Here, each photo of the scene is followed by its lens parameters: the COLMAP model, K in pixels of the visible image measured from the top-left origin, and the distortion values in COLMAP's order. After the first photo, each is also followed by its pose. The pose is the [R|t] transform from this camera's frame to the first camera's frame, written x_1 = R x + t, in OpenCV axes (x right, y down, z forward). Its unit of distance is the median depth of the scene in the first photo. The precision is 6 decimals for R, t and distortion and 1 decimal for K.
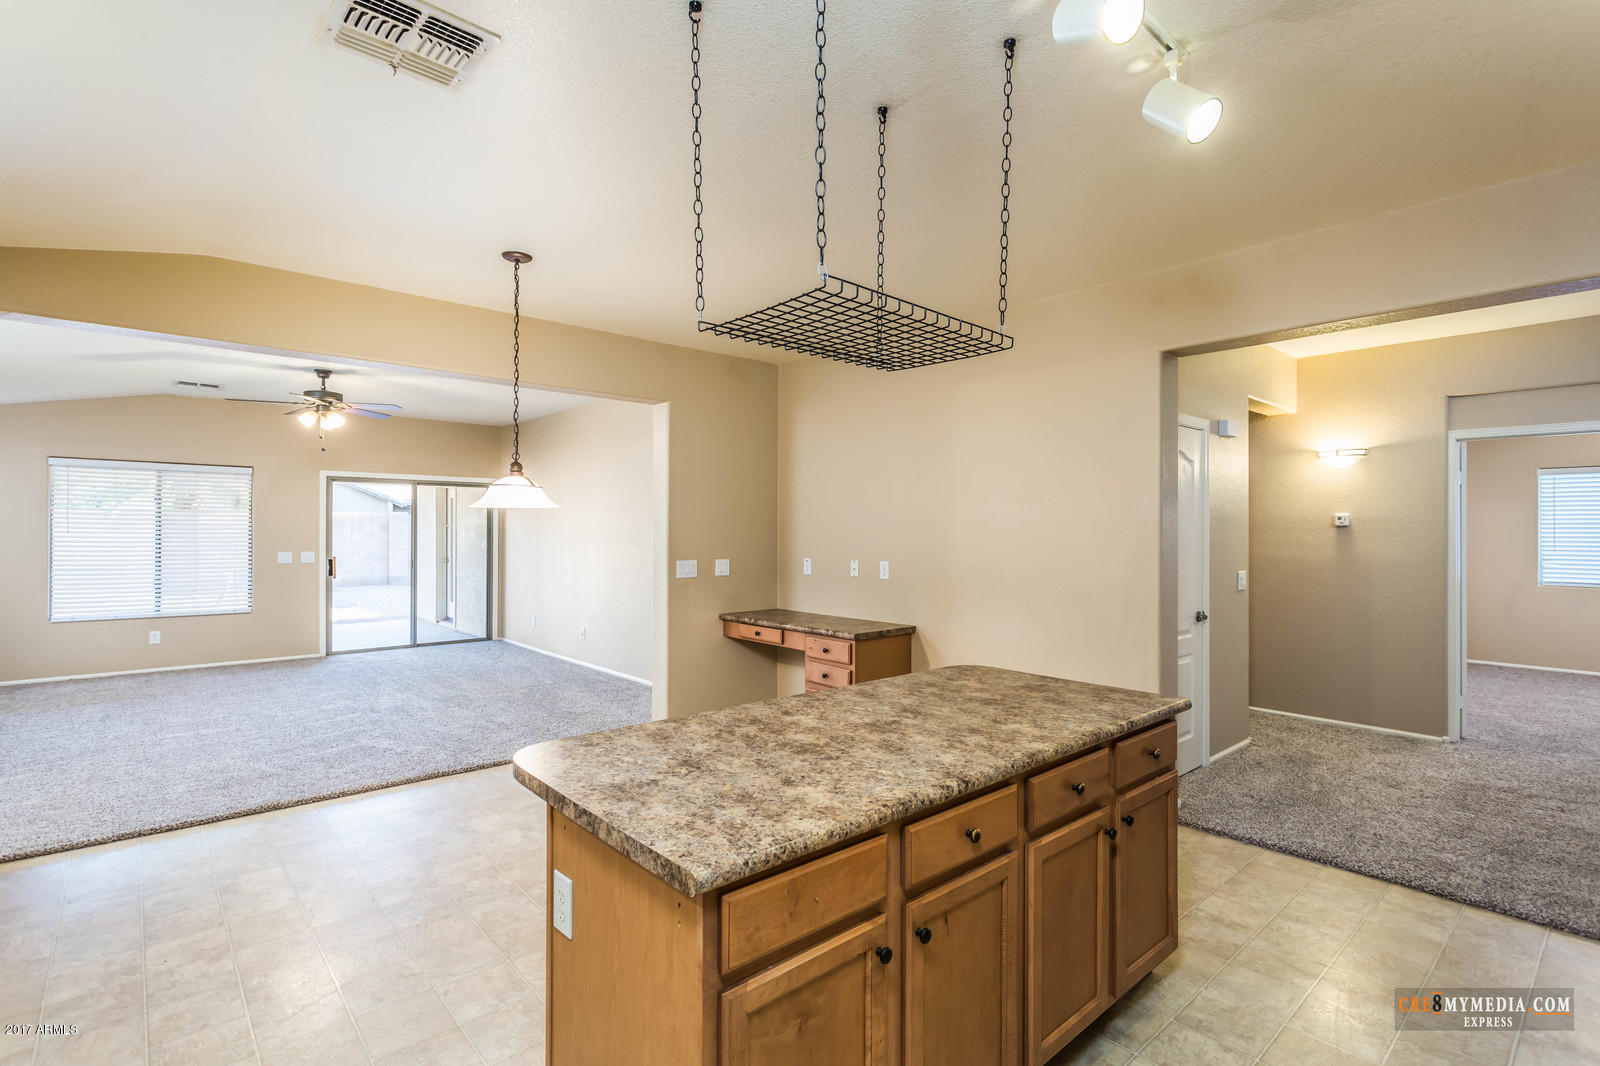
lens RADIAL K [[754.4, 0, 800.0], [0, 754.4, 533.0], [0, 0, 1]] dist [-0.001401, -0.000165]
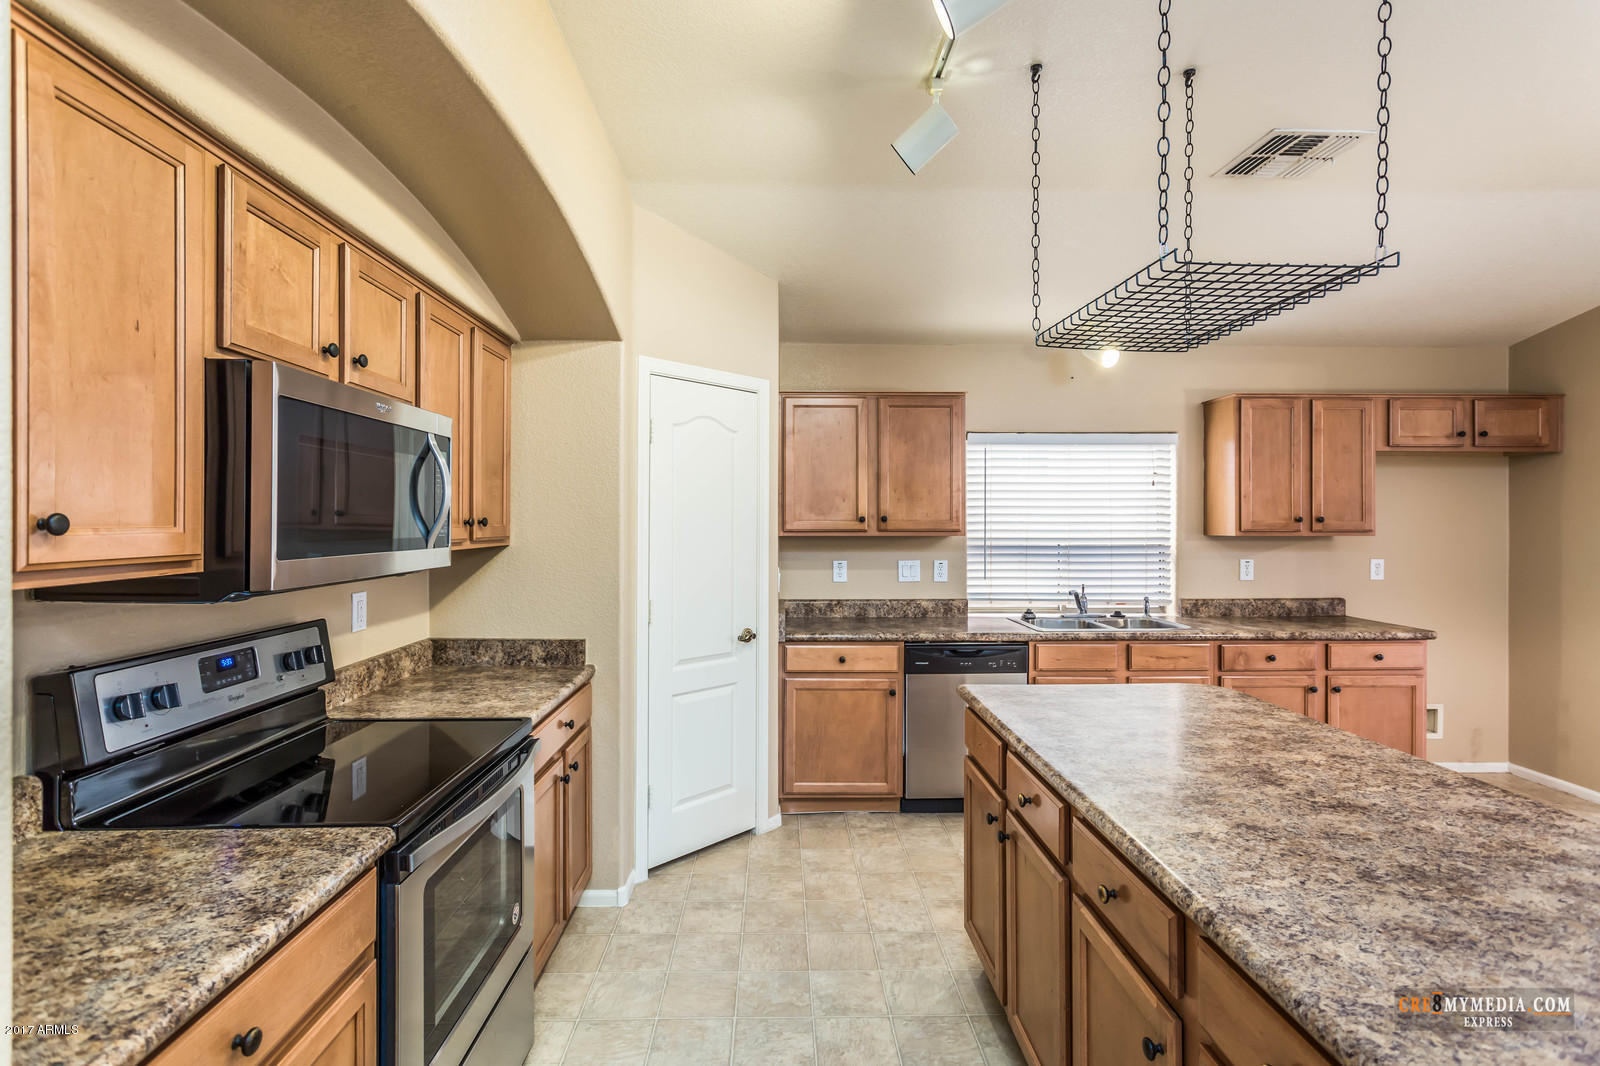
lens RADIAL K [[754.4, 0, 800.0], [0, 754.4, 533.0], [0, 0, 1]] dist [-0.001401, -0.000165]
pose [[-0.649915, 0.008769, -0.759956, 0.805786], [0.001475, 0.999946, 0.010277, -0.005826], [0.760005, 0.005558, -0.649893, 0.990301]]
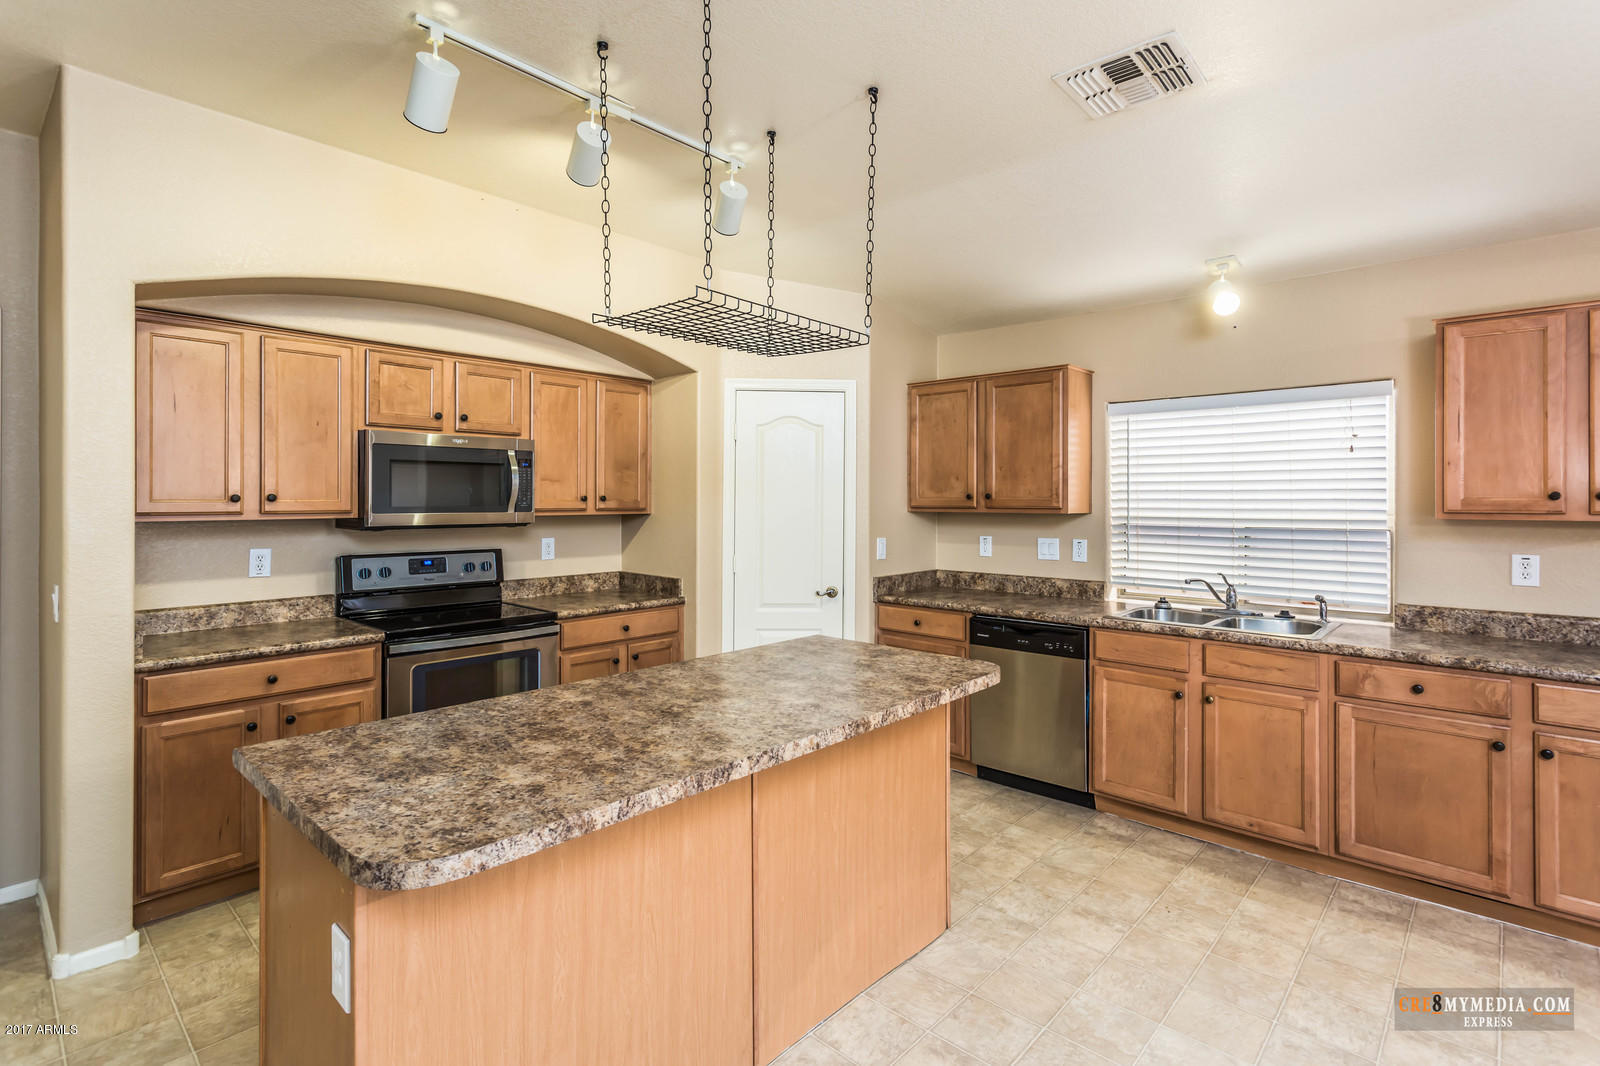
lens RADIAL K [[753.4, 0, 805.5], [0, 753.4, 503.8], [0, 0, 1]] dist [-0.001191, -0.000318]
pose [[-0.994028, -0.003878, -0.109056, -0.201231], [-0.003937, 0.999992, 0.000327, 0.000533], [0.109054, 0.000755, -0.994036, 1.933368]]
